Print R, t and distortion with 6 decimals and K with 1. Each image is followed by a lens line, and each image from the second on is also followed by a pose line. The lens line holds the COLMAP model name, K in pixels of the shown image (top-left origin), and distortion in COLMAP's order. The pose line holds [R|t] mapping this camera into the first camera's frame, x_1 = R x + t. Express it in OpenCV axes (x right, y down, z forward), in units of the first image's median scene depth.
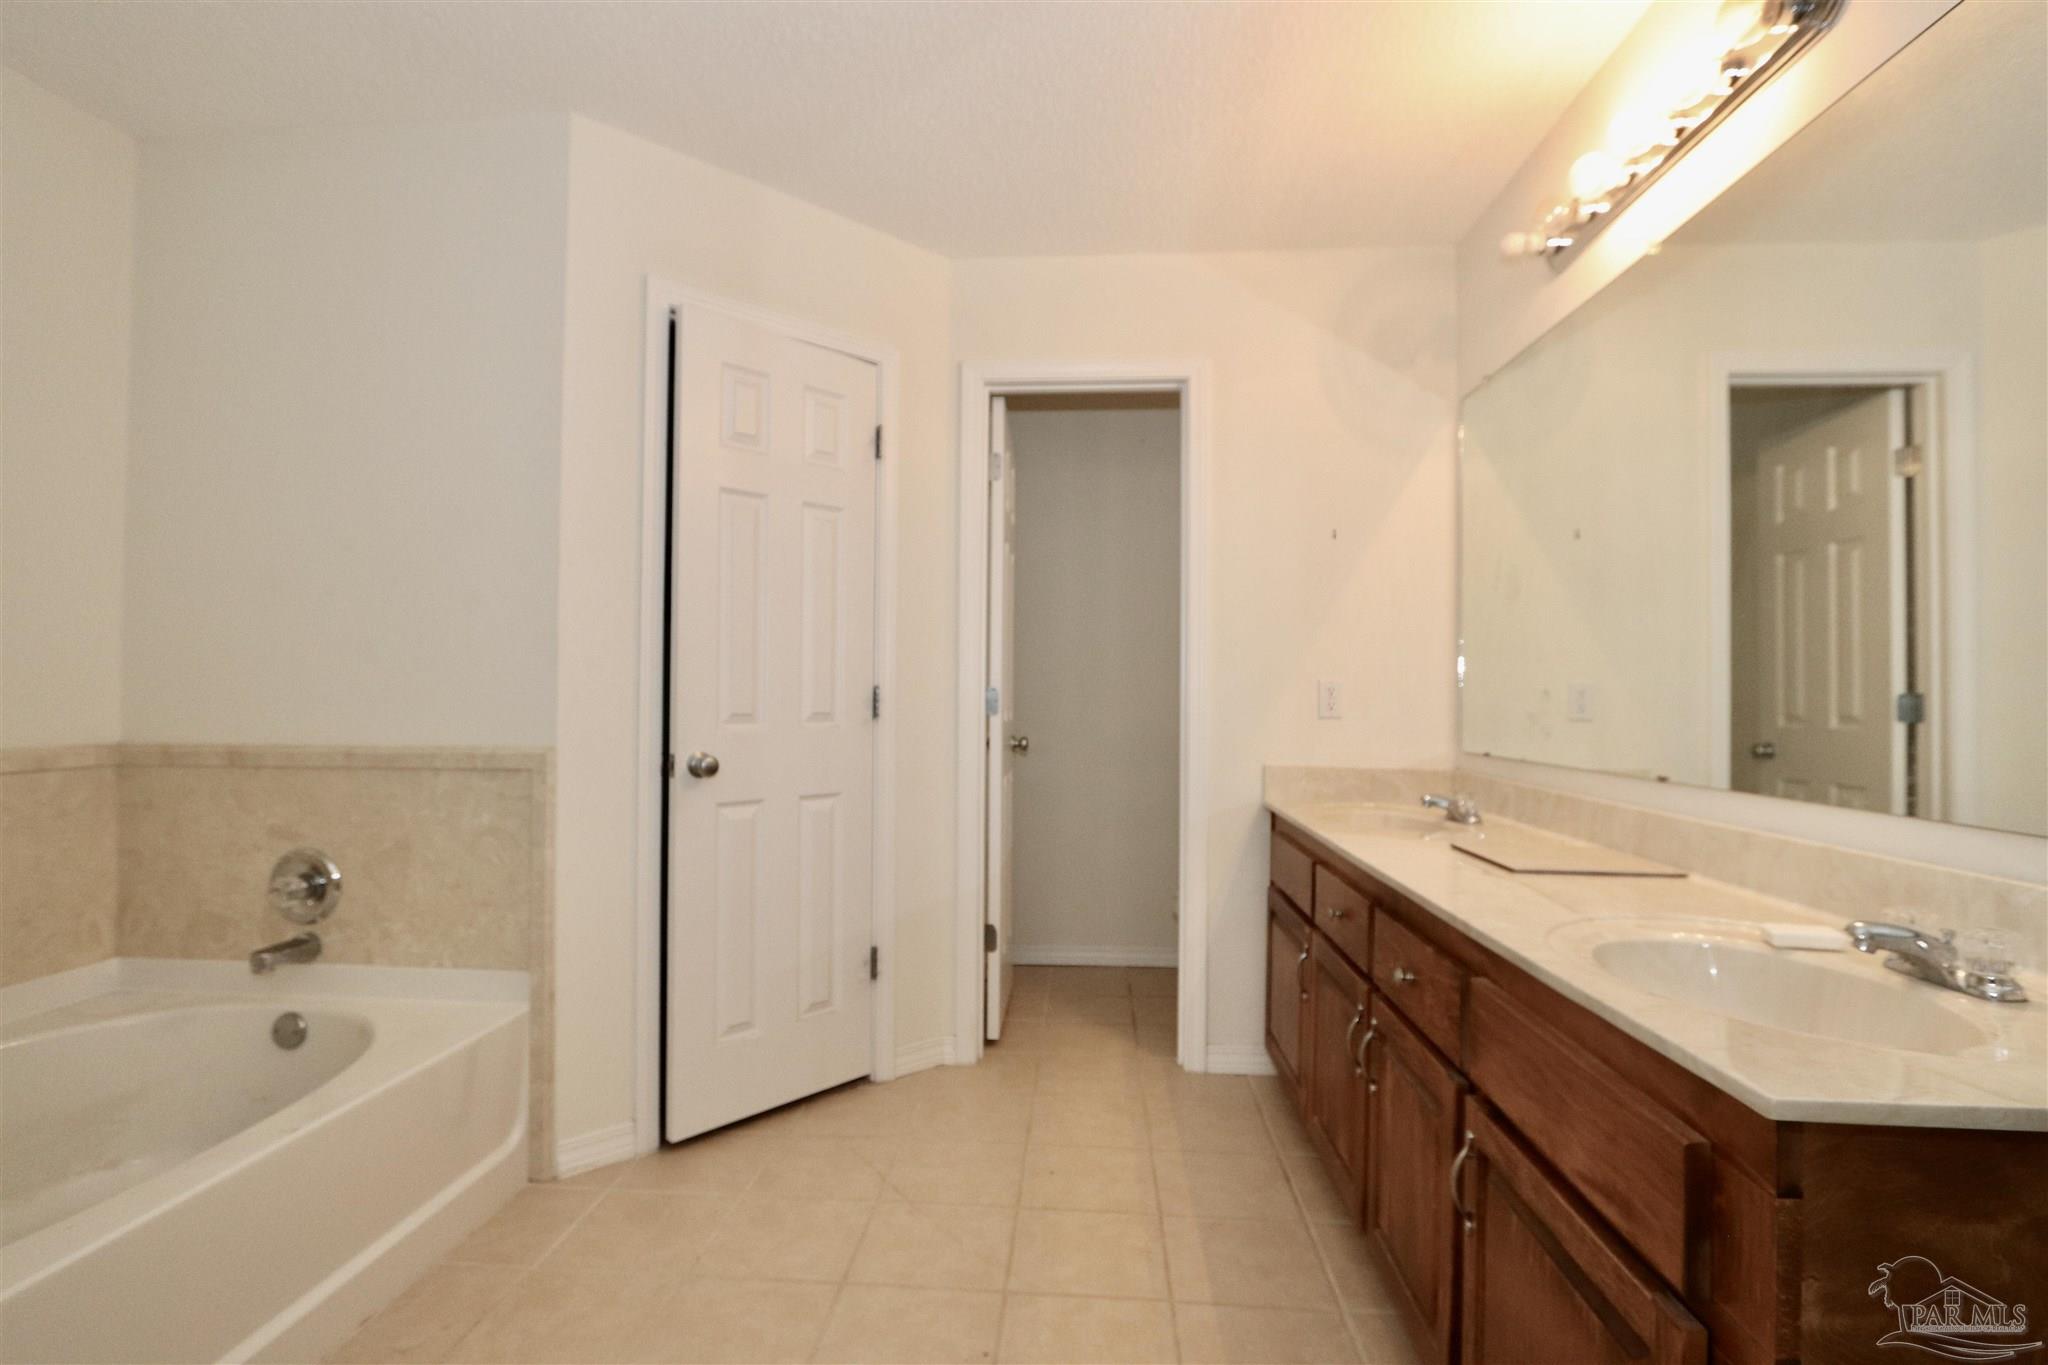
lens RADIAL K [[985.1, 0, 1024.6], [0, 985.1, 679.7], [0, 0, 1]] dist [-0.016411, 0.001209]
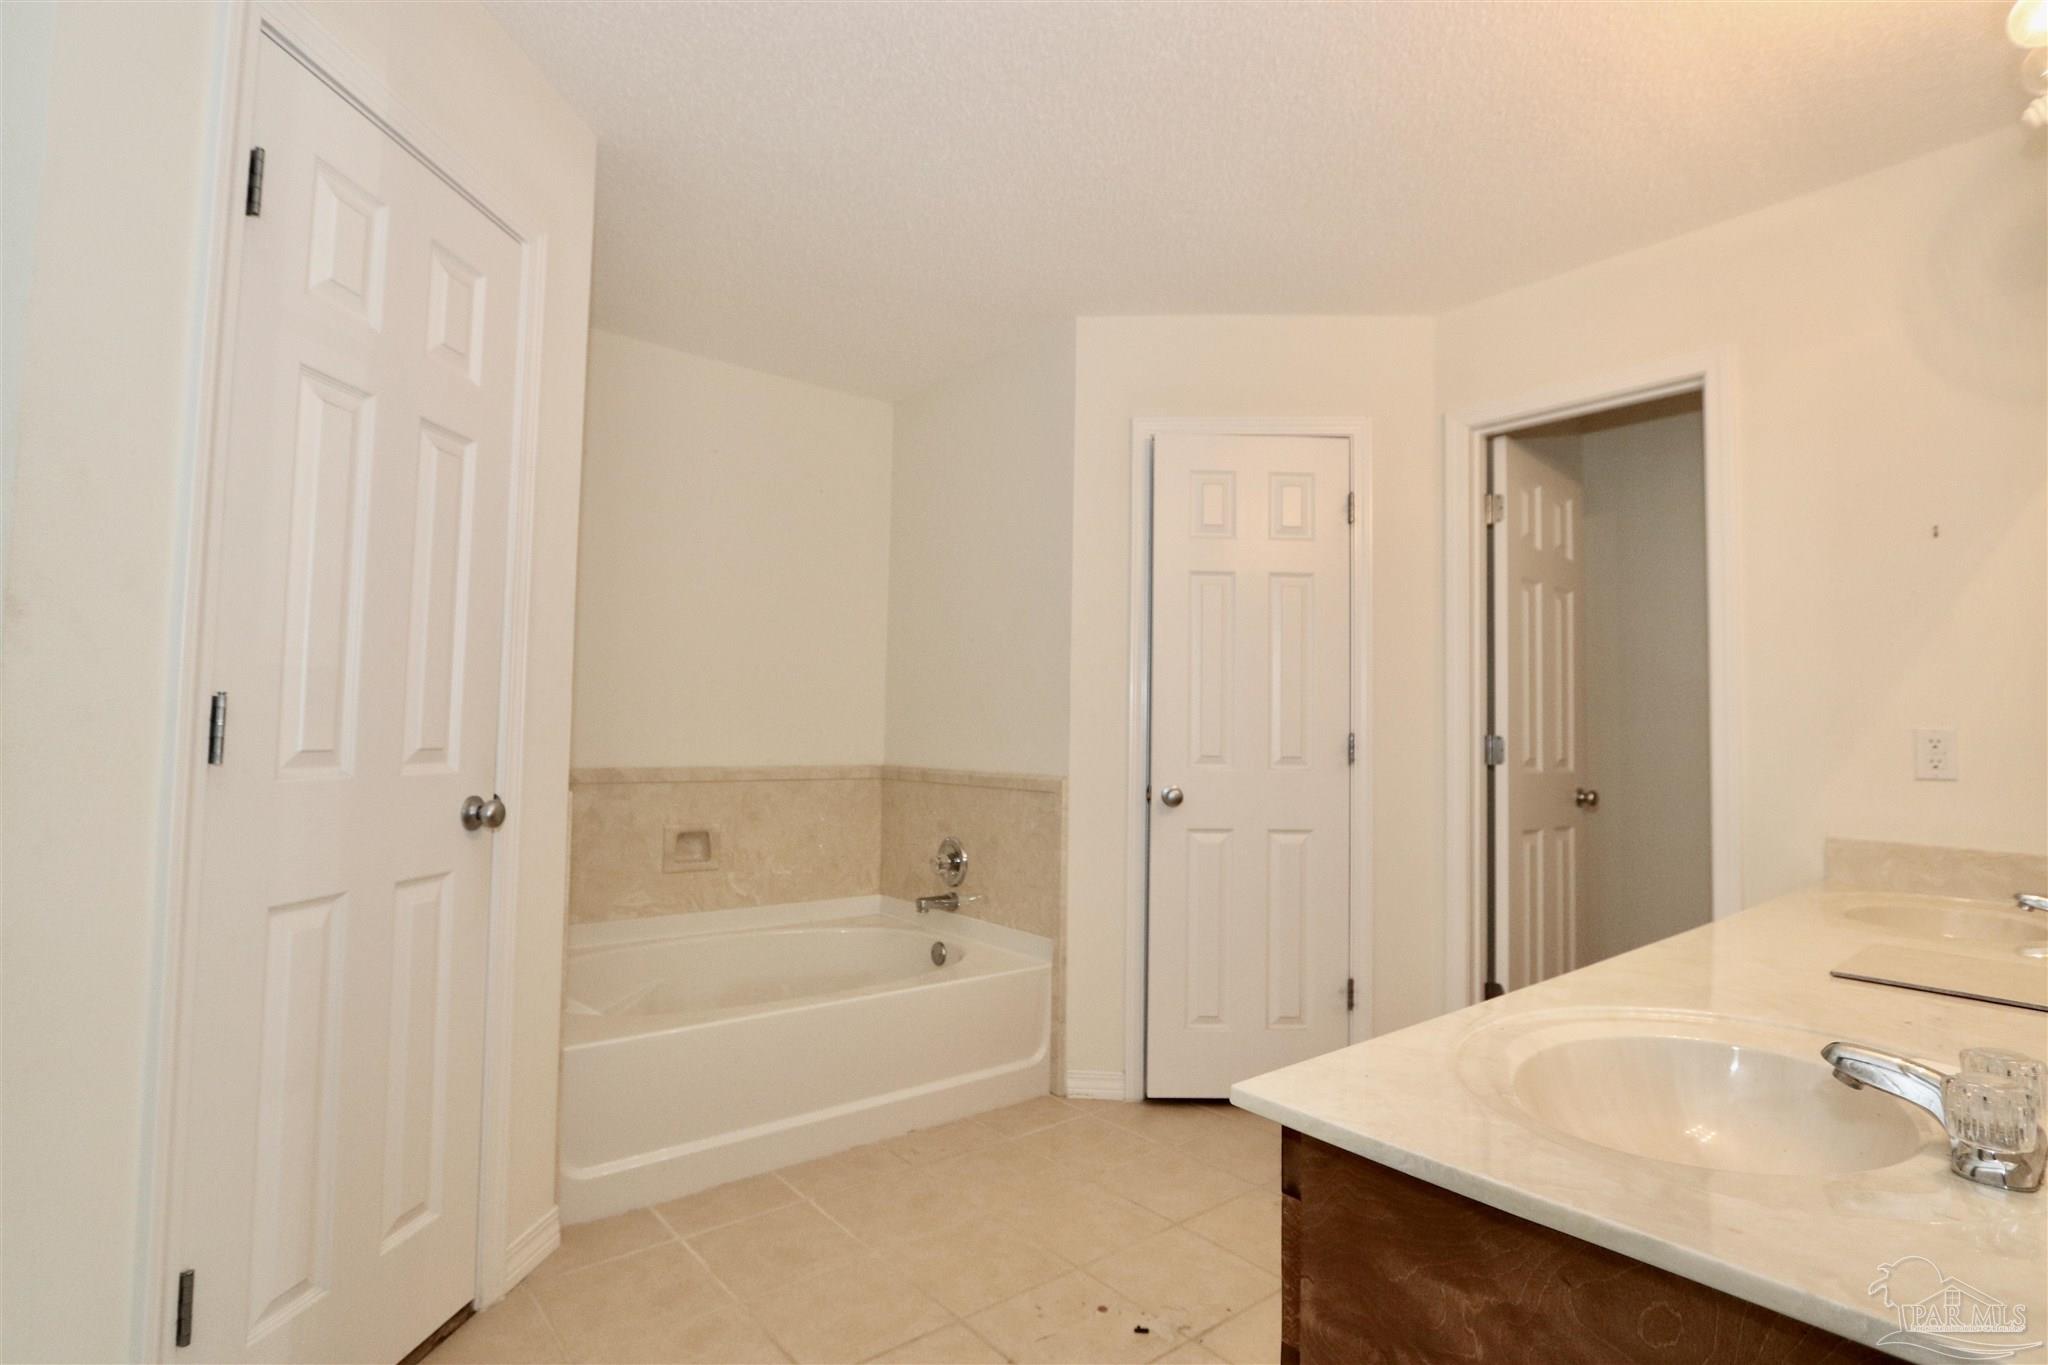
lens RADIAL K [[985.1, 0, 1020.9], [0, 985.1, 682.8], [0, 0, 1]] dist [-0.016411, 0.001209]
pose [[0.693883, -0.031479, -0.719399, 0.463325], [-0.001076, 0.998998, -0.044752, -0.000544], [0.720087, 0.031826, 0.693154, -0.005035]]
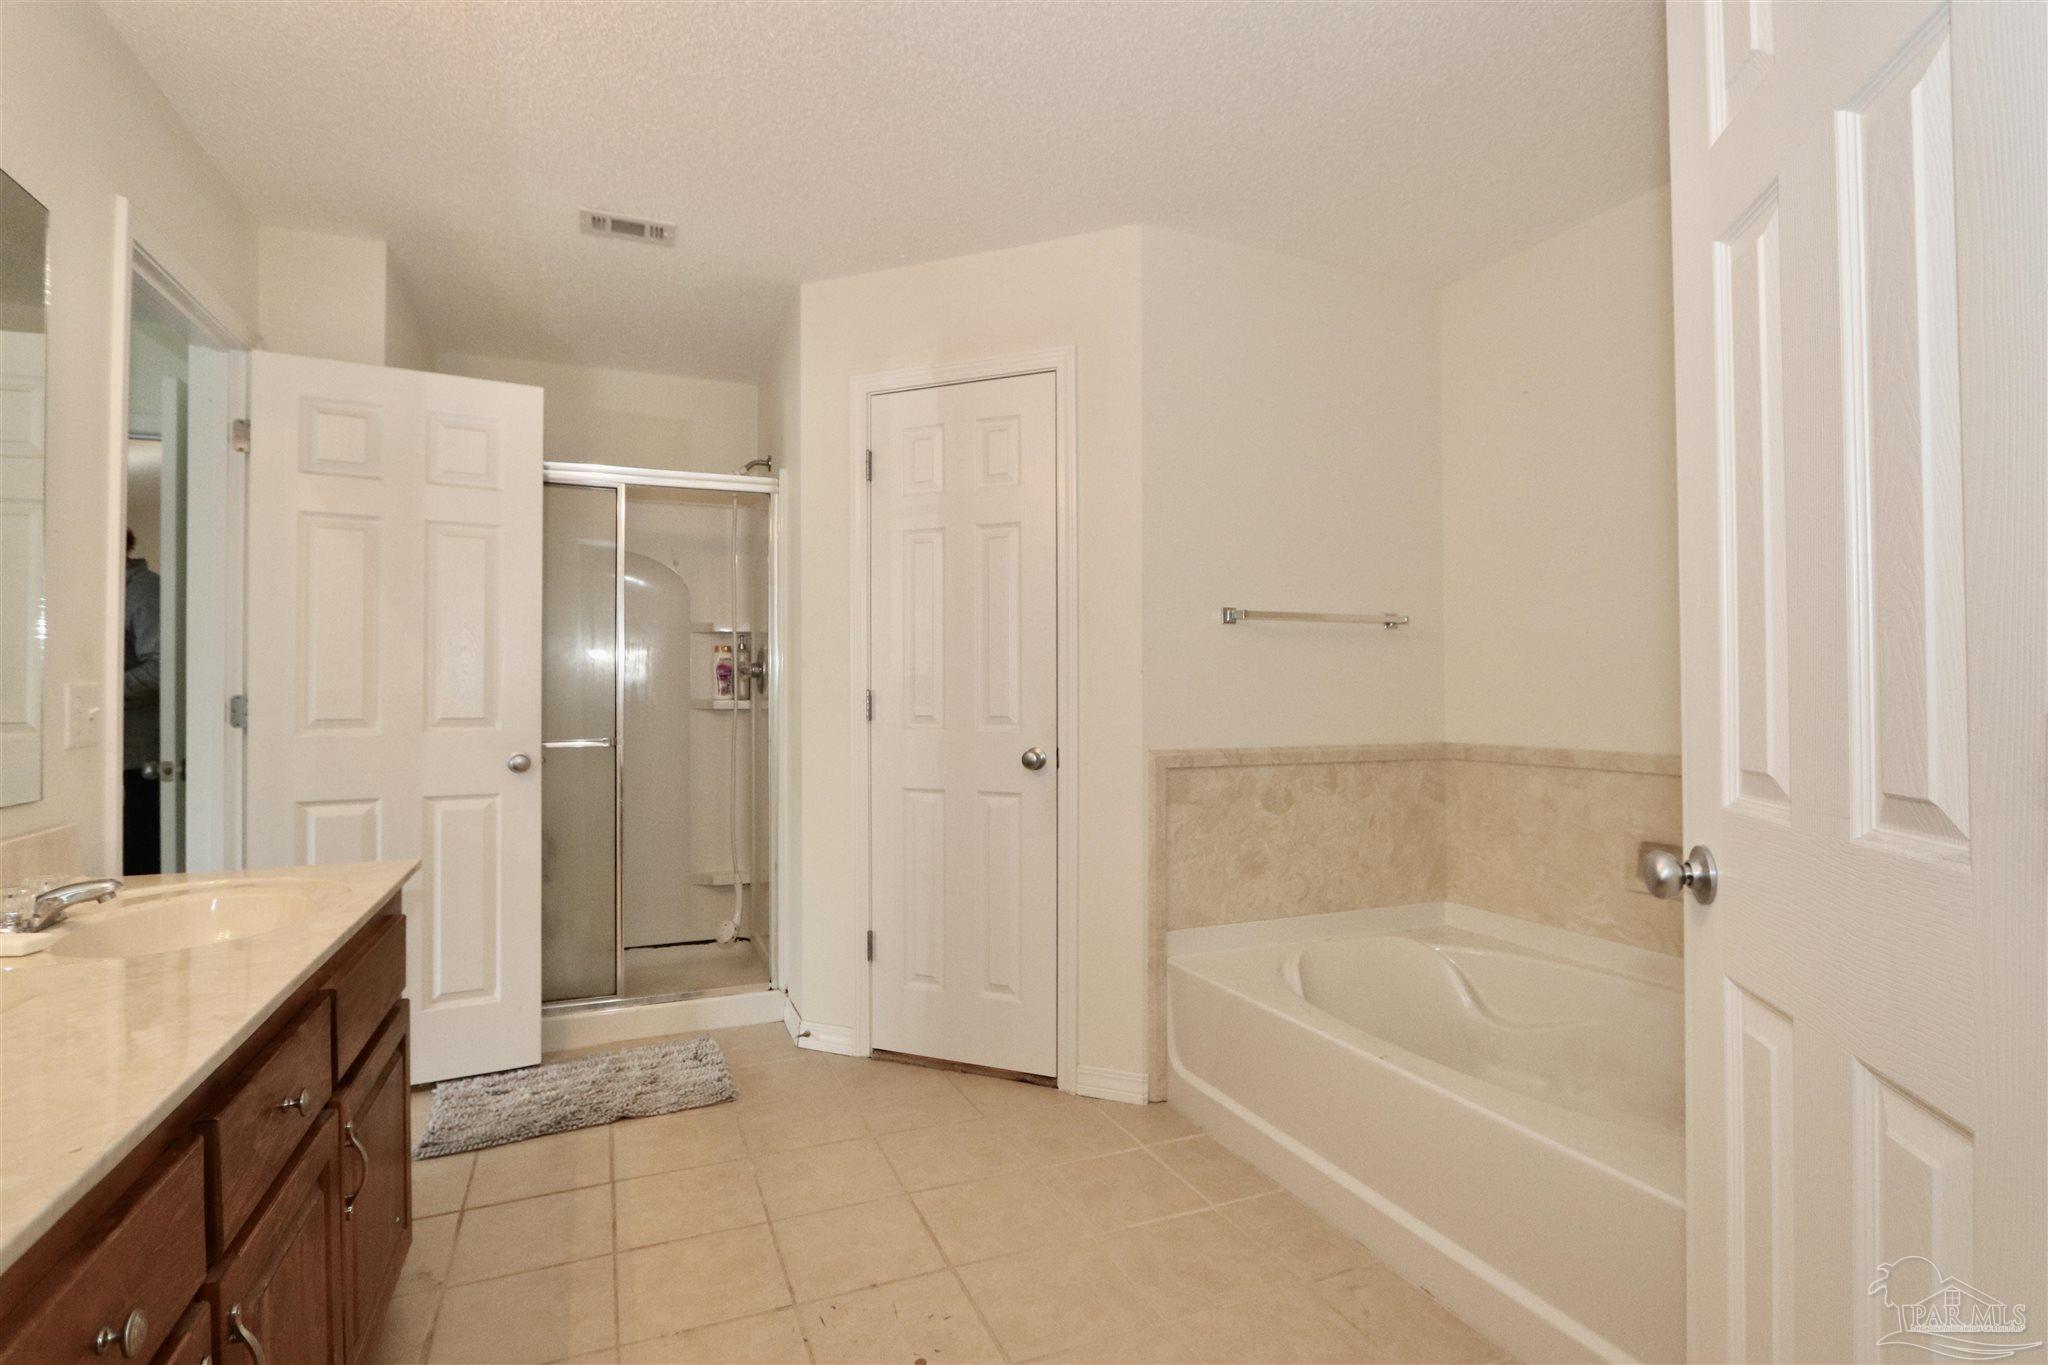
lens RADIAL K [[985.1, 0, 1022.0], [0, 985.1, 681.1], [0, 0, 1]] dist [-0.016411, 0.001209]
pose [[-0.889074, -0.011999, -0.457606, 0.168707], [0.002879, 0.999490, -0.031802, 0.011550], [0.457754, -0.029591, -0.888586, 1.324830]]
